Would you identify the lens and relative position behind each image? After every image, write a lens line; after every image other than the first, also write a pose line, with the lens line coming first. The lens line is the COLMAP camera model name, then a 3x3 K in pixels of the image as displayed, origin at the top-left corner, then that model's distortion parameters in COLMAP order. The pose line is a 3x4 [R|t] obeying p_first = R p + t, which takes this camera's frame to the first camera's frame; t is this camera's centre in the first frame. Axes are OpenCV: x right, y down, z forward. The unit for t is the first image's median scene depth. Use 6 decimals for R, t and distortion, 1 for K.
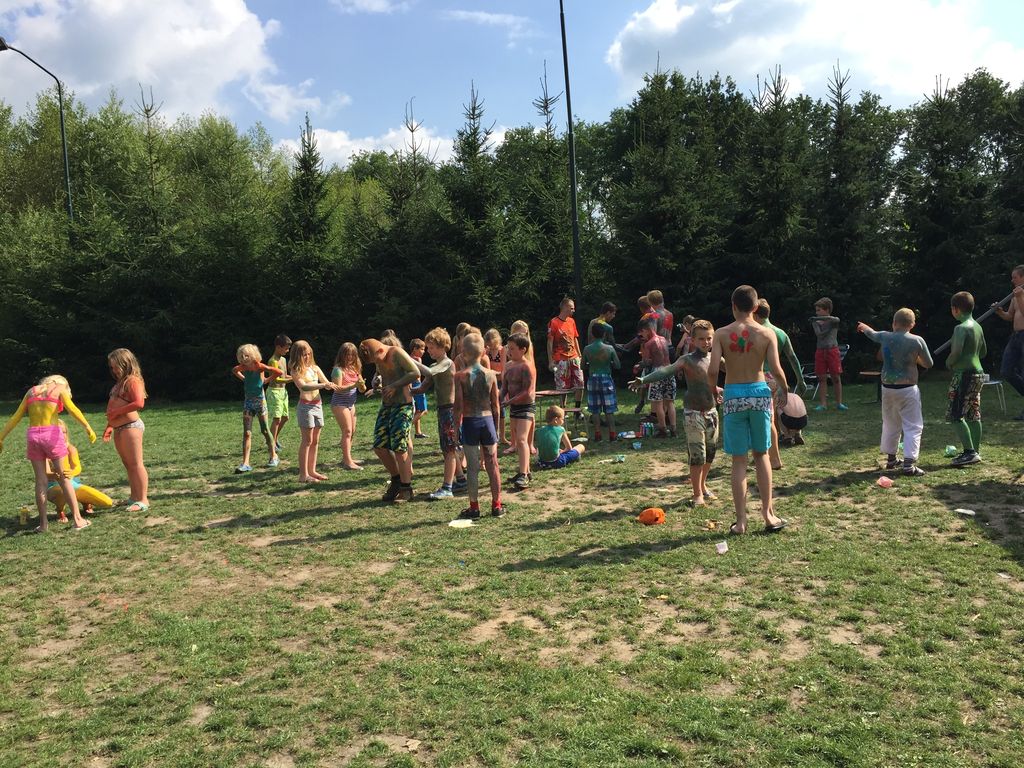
lens RADIAL K [[870.0, 0, 512.0], [0, 870.0, 384.0], [0, 0, 1]] dist [0.078039, -0.095353]
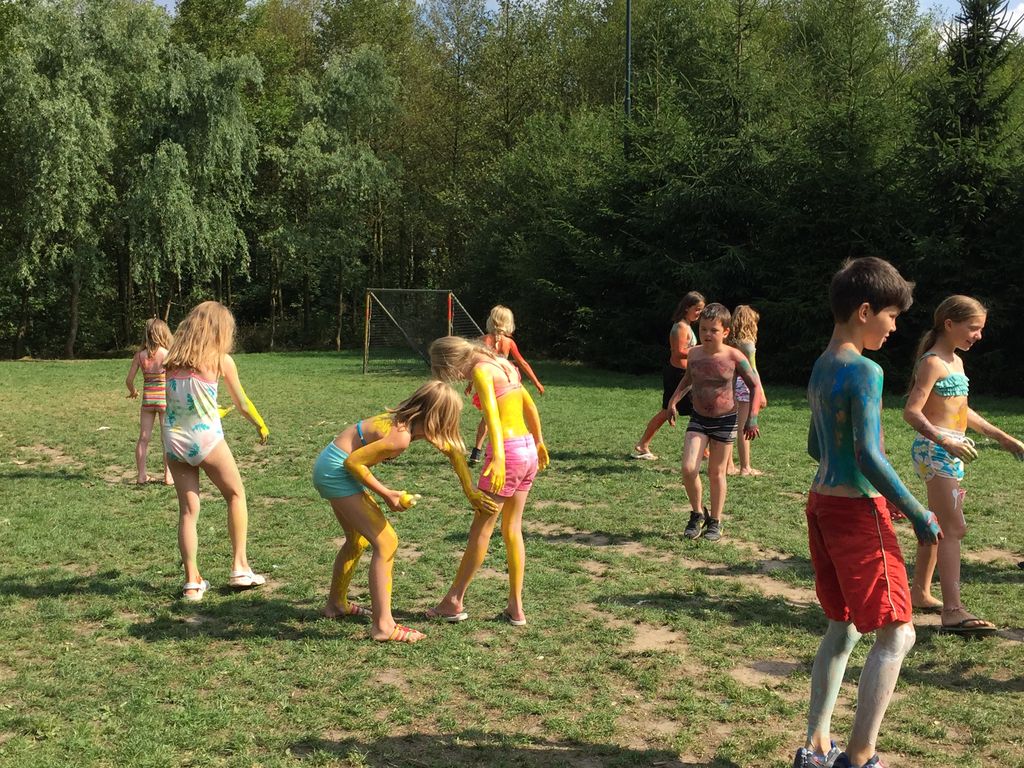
lens RADIAL K [[1199.8, 0, 512.0], [0, 1199.8, 384.0], [0, 0, 1]] dist [0.048058, 0.006630]
pose [[0.842186, 0.090045, -0.531615, -0.035882], [-0.077688, 0.995934, 0.045618, -0.006876], [0.533561, 0.002881, 0.845756, 0.116841]]
